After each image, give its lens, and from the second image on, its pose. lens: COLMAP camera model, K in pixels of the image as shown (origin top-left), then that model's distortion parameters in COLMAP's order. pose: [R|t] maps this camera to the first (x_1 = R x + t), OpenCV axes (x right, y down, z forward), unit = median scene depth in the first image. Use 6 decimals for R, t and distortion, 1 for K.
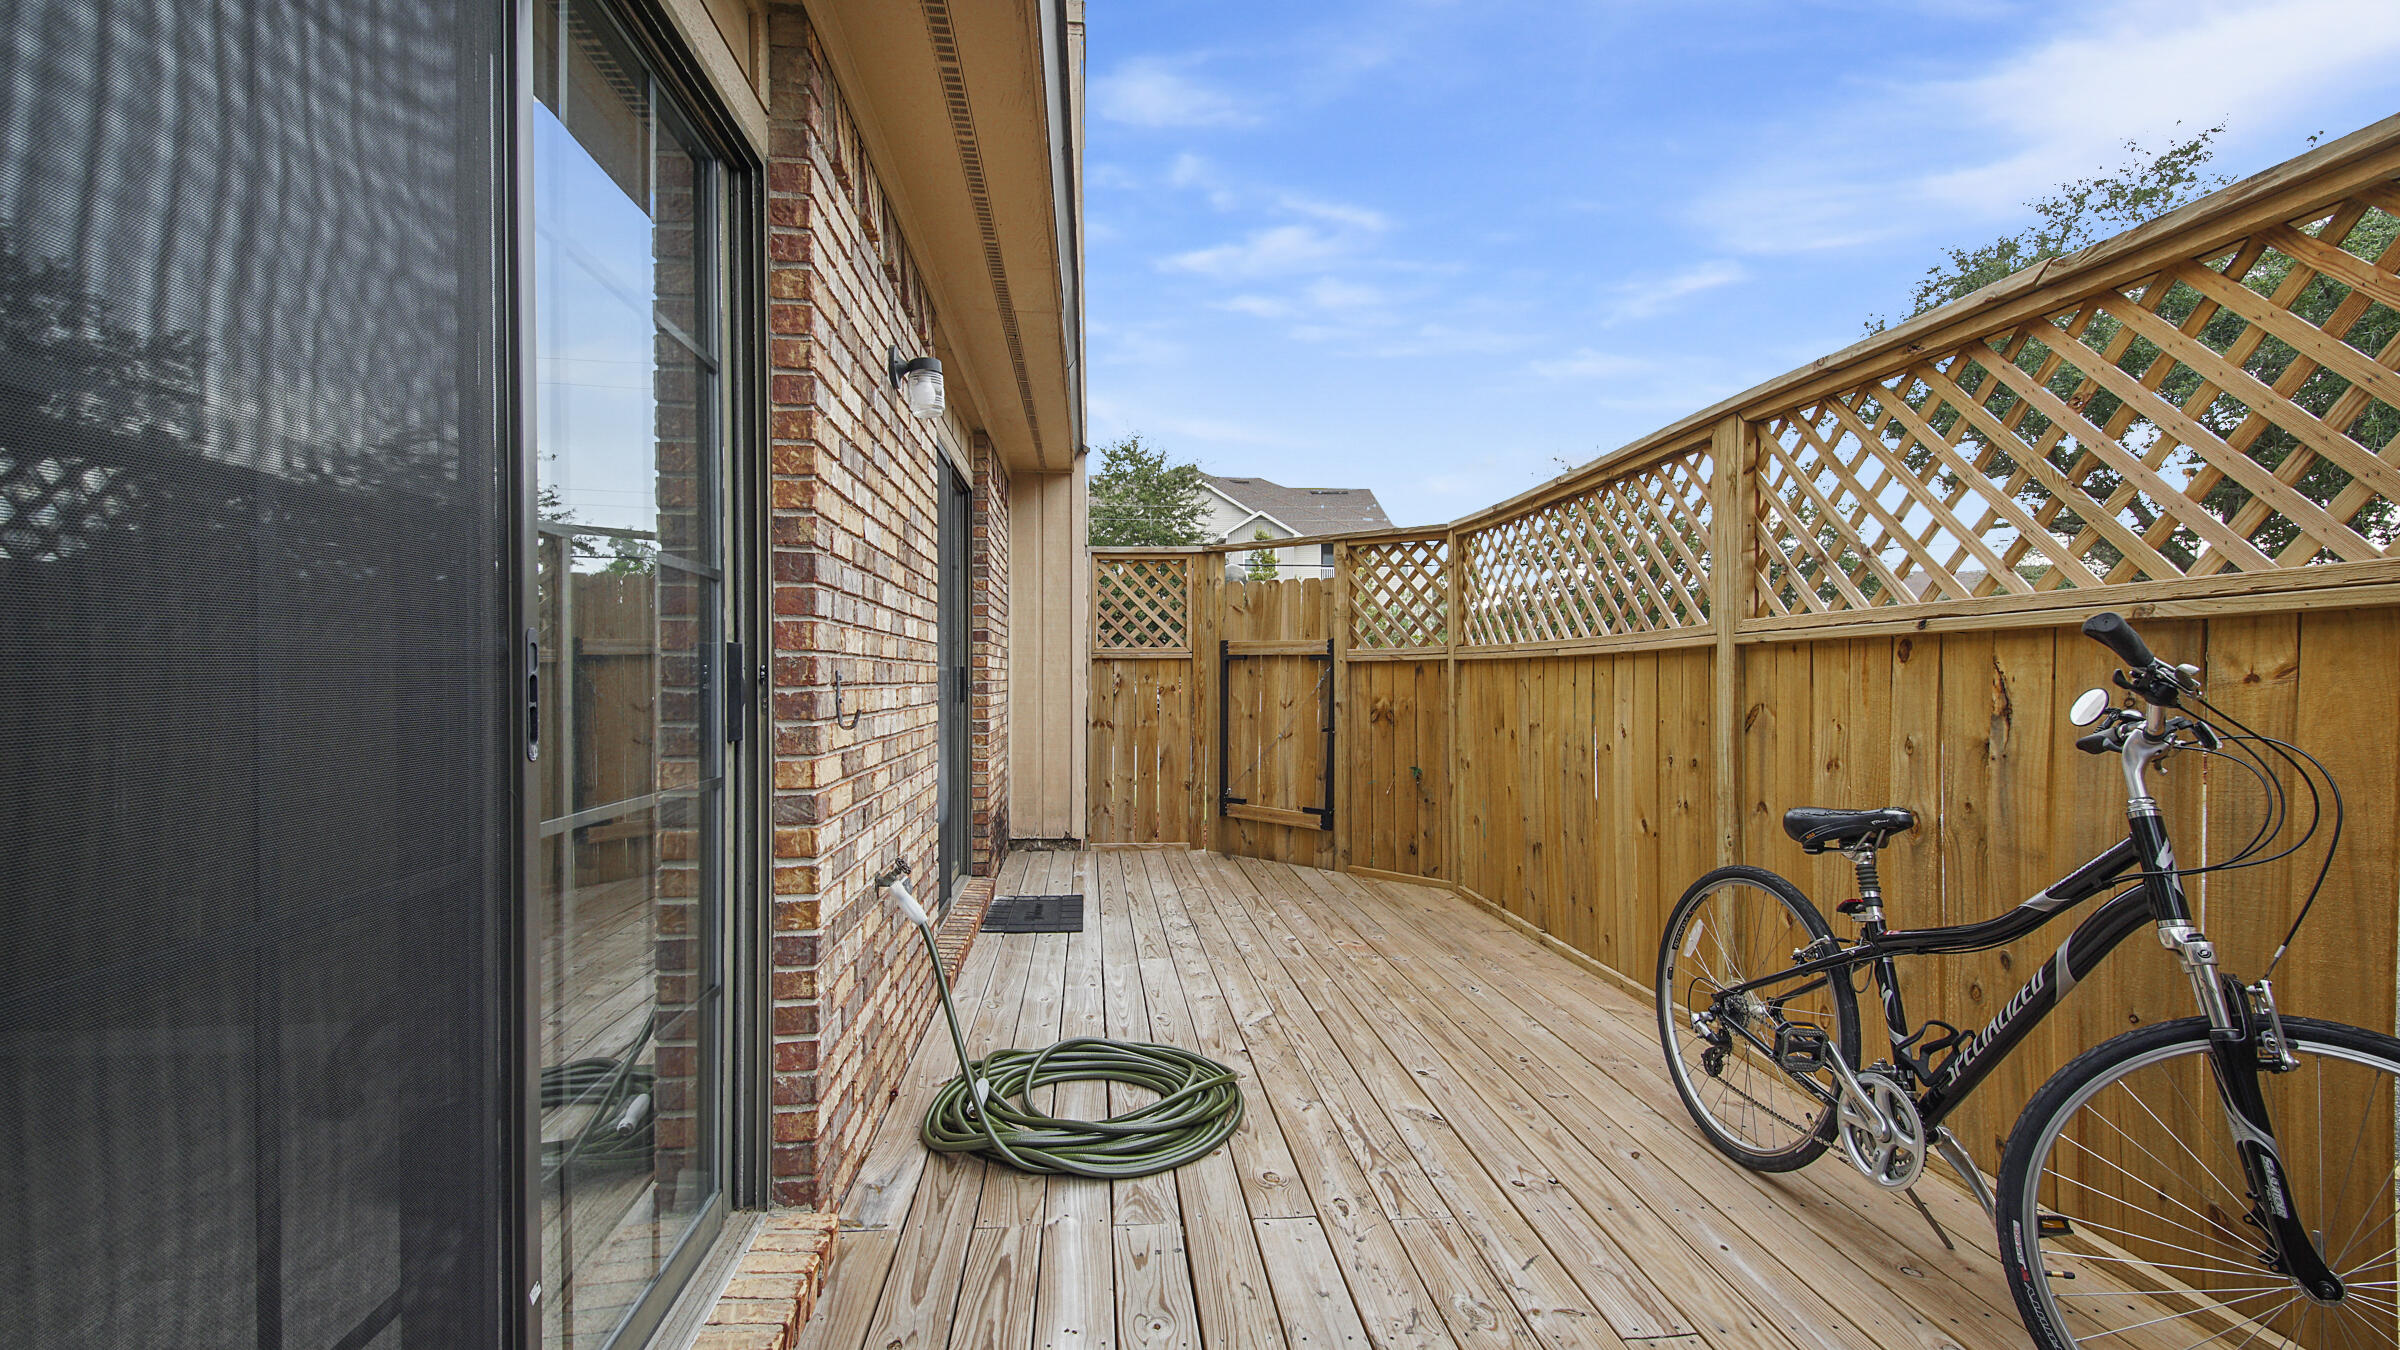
lens RADIAL K [[1035.7, 0, 1189.6], [0, 1035.7, 678.9], [0, 0, 1]] dist [0.035803, -0.021536]
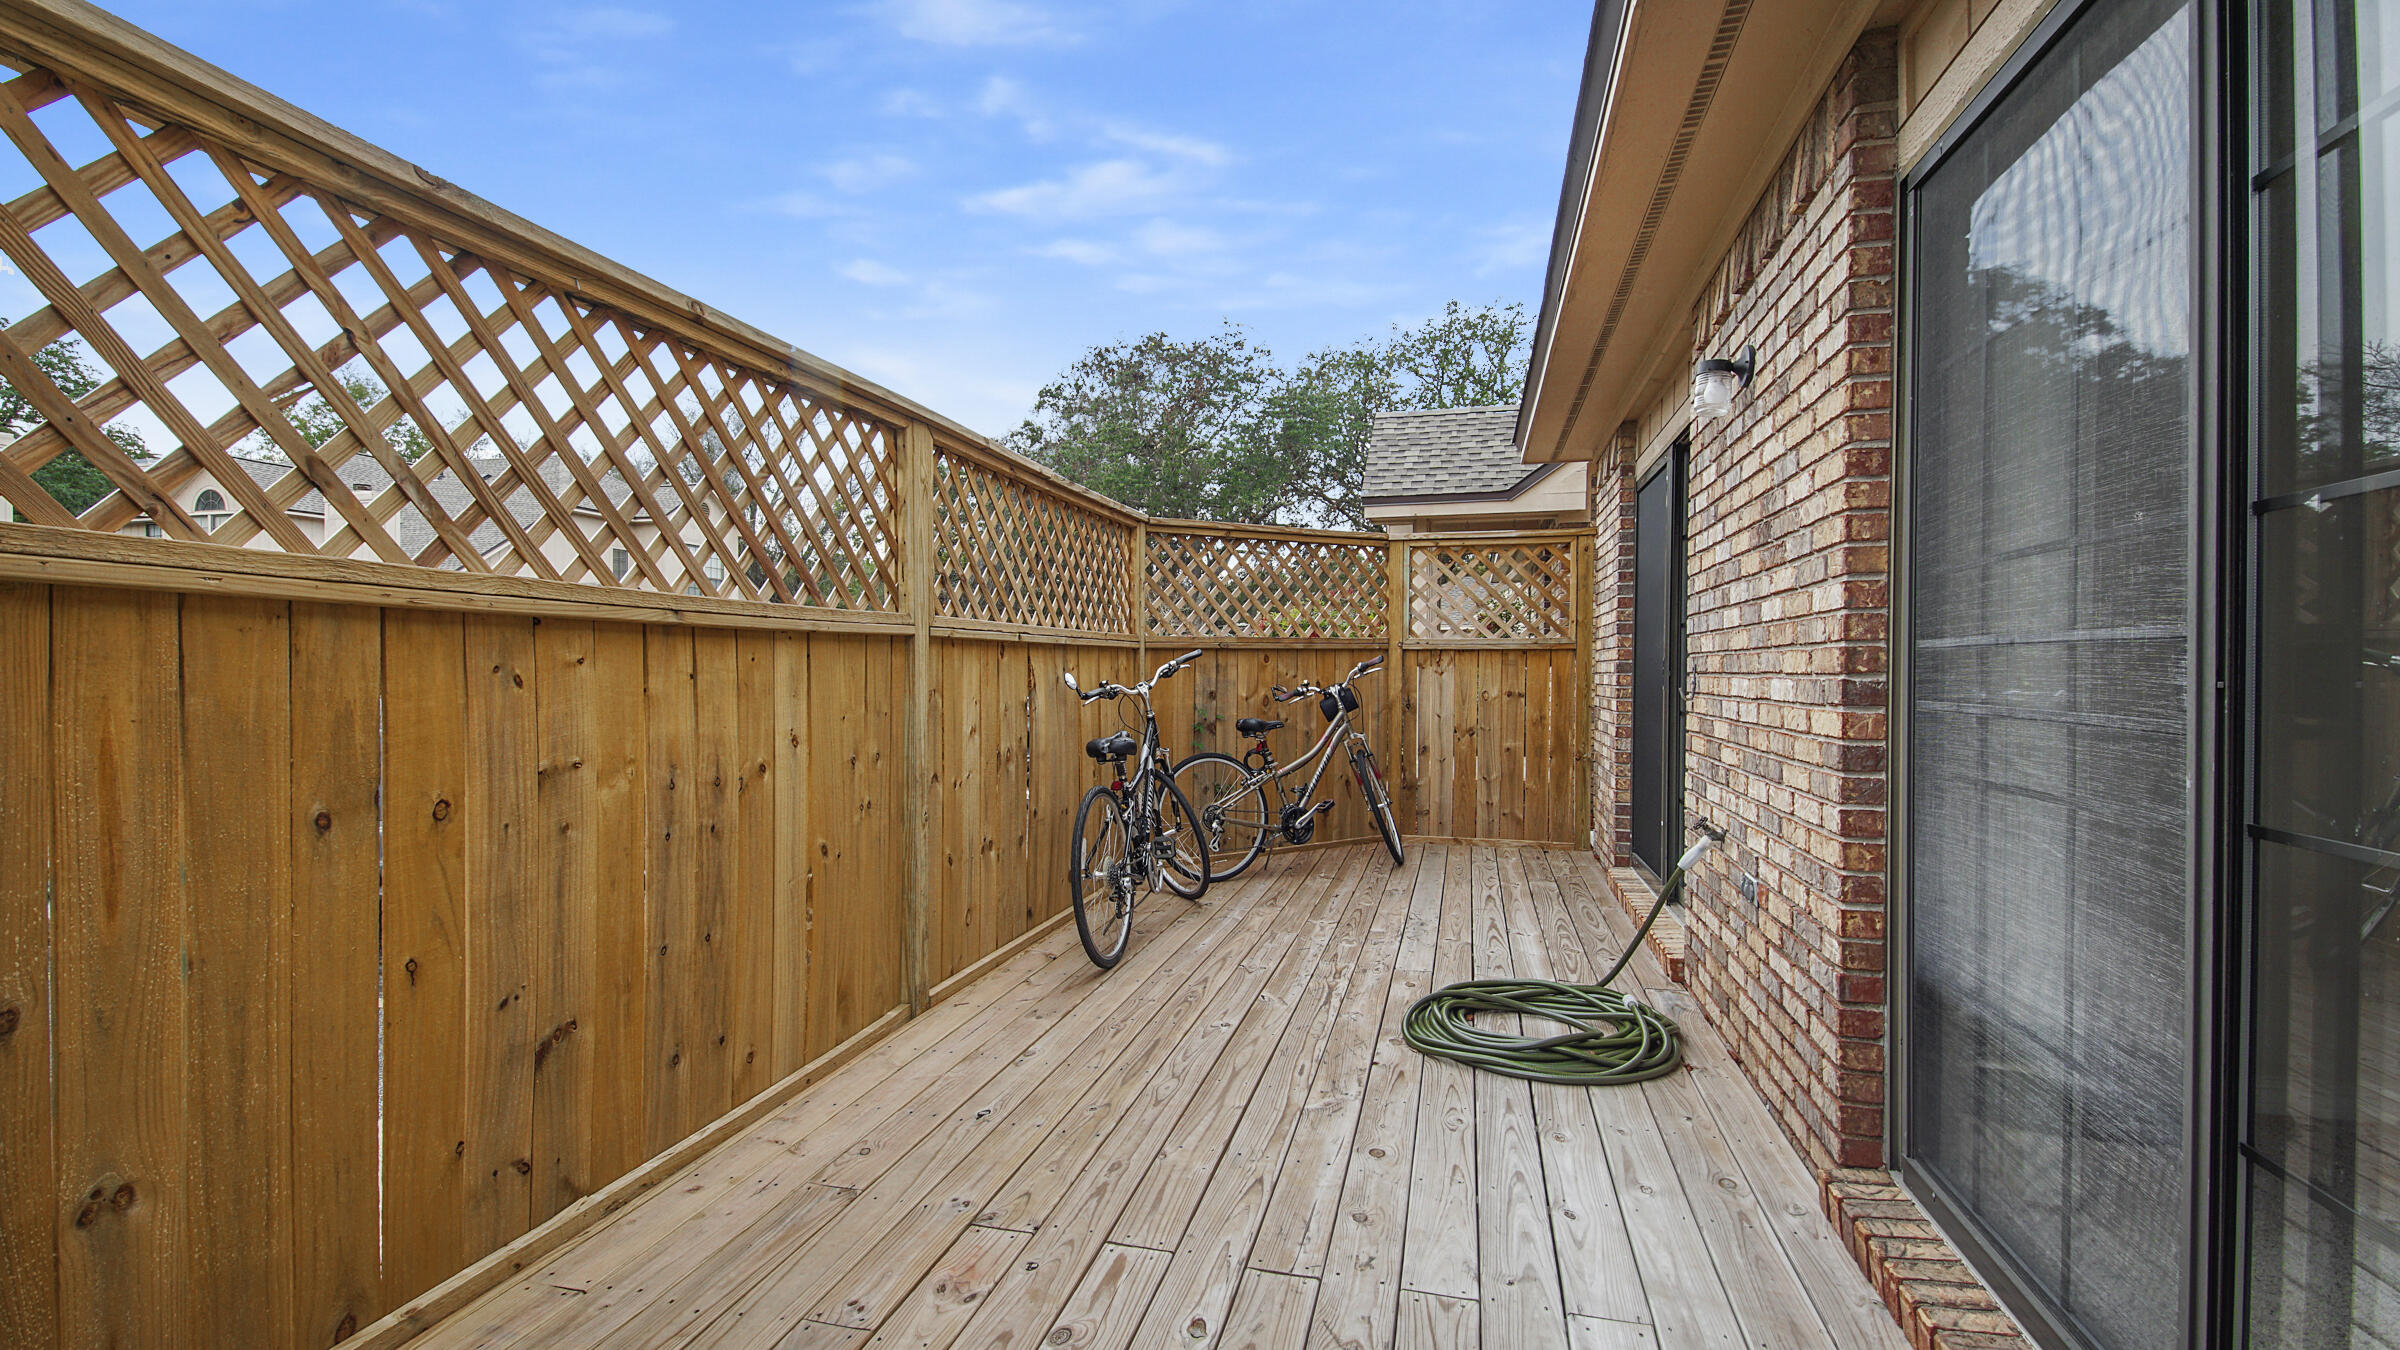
lens RADIAL K [[1035.7, 0, 1189.6], [0, 1035.7, 678.9], [0, 0, 1]] dist [0.035803, -0.021536]
pose [[-0.936782, -0.004786, 0.349880, -0.113174], [-0.002371, 0.999970, 0.007329, 0.003080], [-0.349905, 0.006036, -0.936766, 1.856920]]
